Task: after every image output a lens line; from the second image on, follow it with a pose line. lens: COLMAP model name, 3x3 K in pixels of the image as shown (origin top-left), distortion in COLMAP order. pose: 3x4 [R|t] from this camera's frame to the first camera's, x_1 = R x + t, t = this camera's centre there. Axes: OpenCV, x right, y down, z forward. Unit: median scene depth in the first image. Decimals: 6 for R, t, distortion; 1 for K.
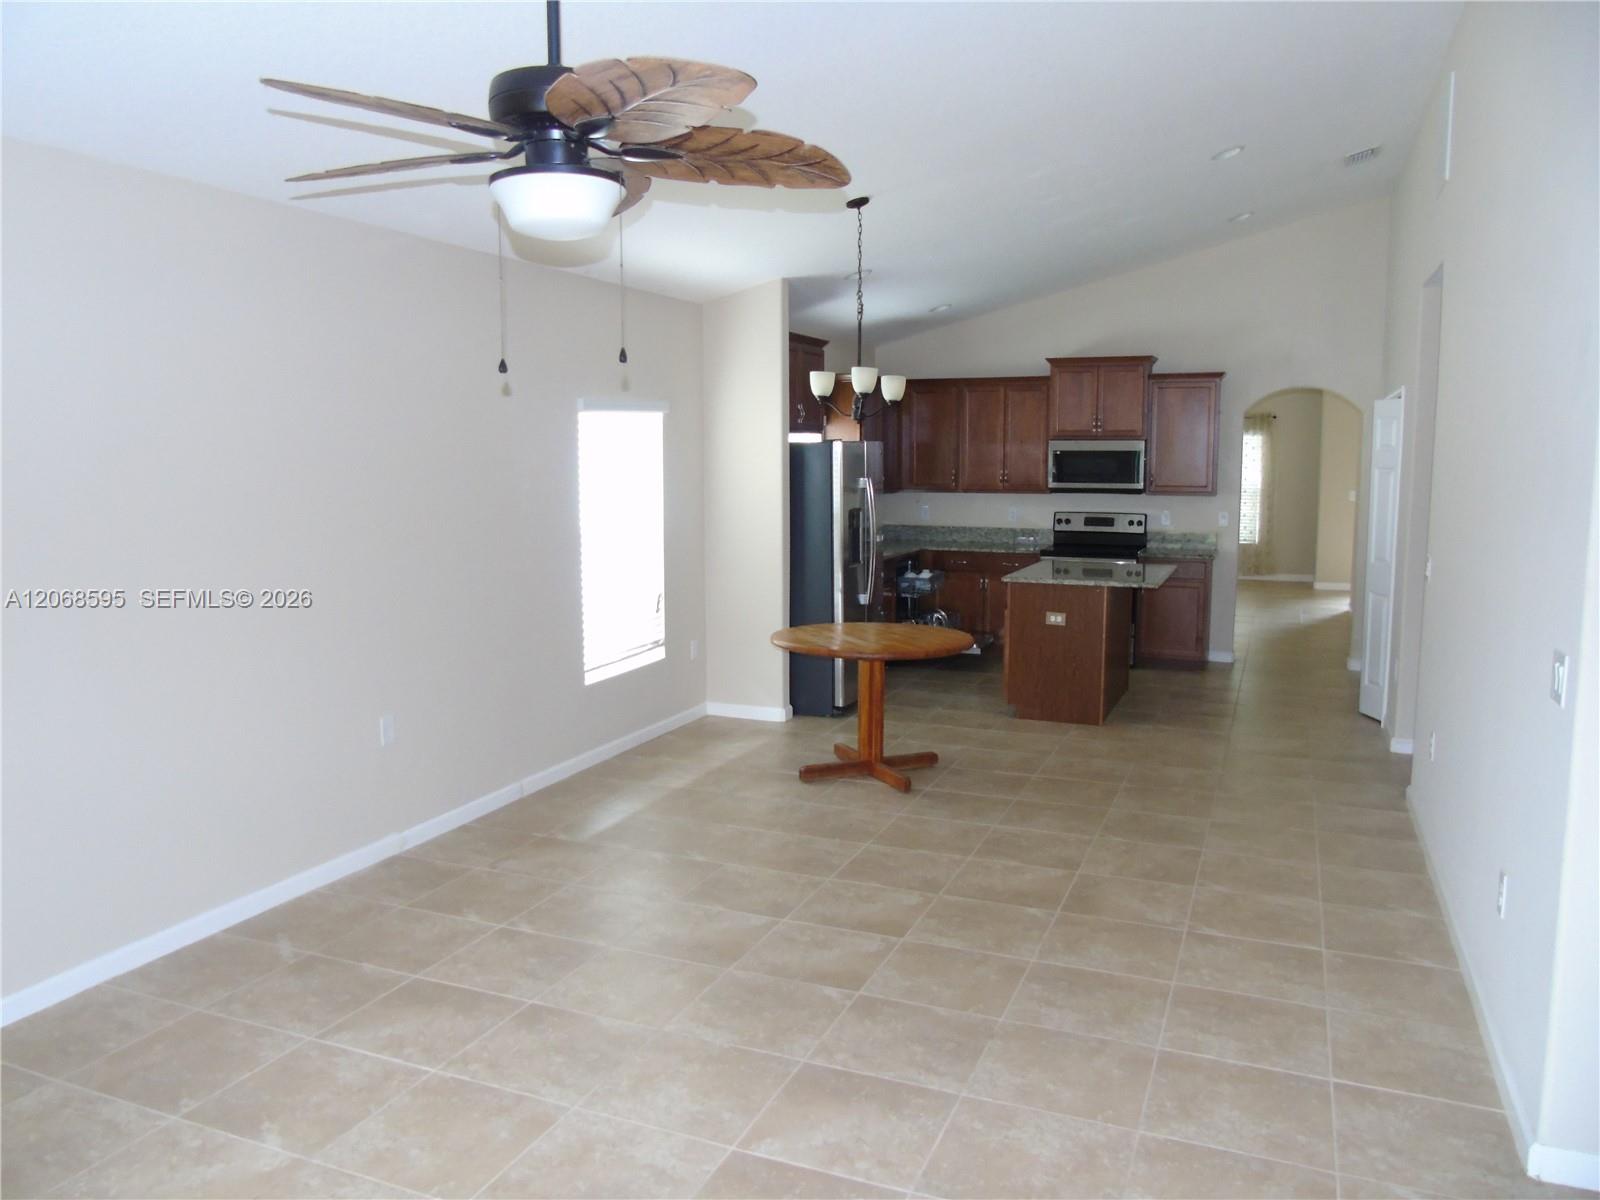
lens RADIAL K [[1183.2, 0, 800.0], [0, 1183.2, 600.0], [0, 0, 1]] dist [-0.056981, 0.036695]
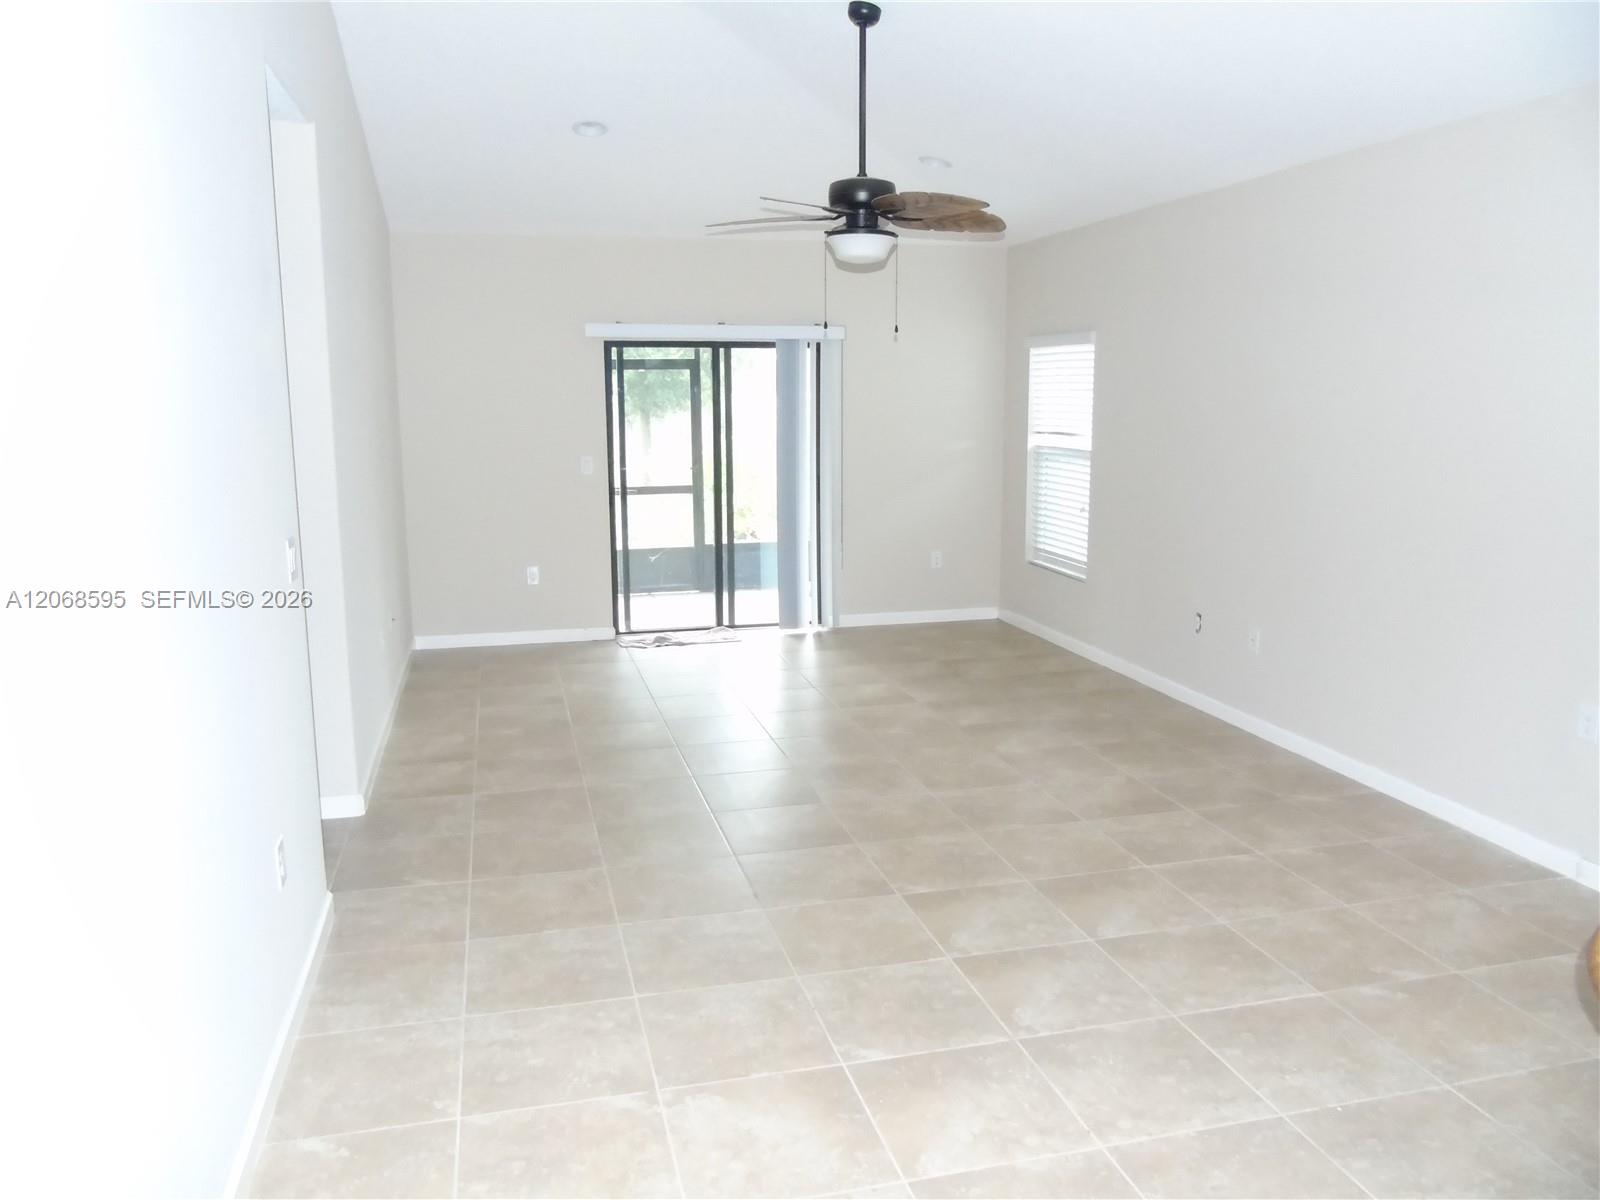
lens RADIAL K [[1183.2, 0, 800.0], [0, 1183.2, 600.0], [0, 0, 1]] dist [-0.056981, 0.036695]
pose [[-0.799834, 0.106132, -0.590764, 0.671832], [-0.070268, 0.960918, 0.267768, -0.181015], [0.596094, 0.255682, -0.761117, 1.587064]]
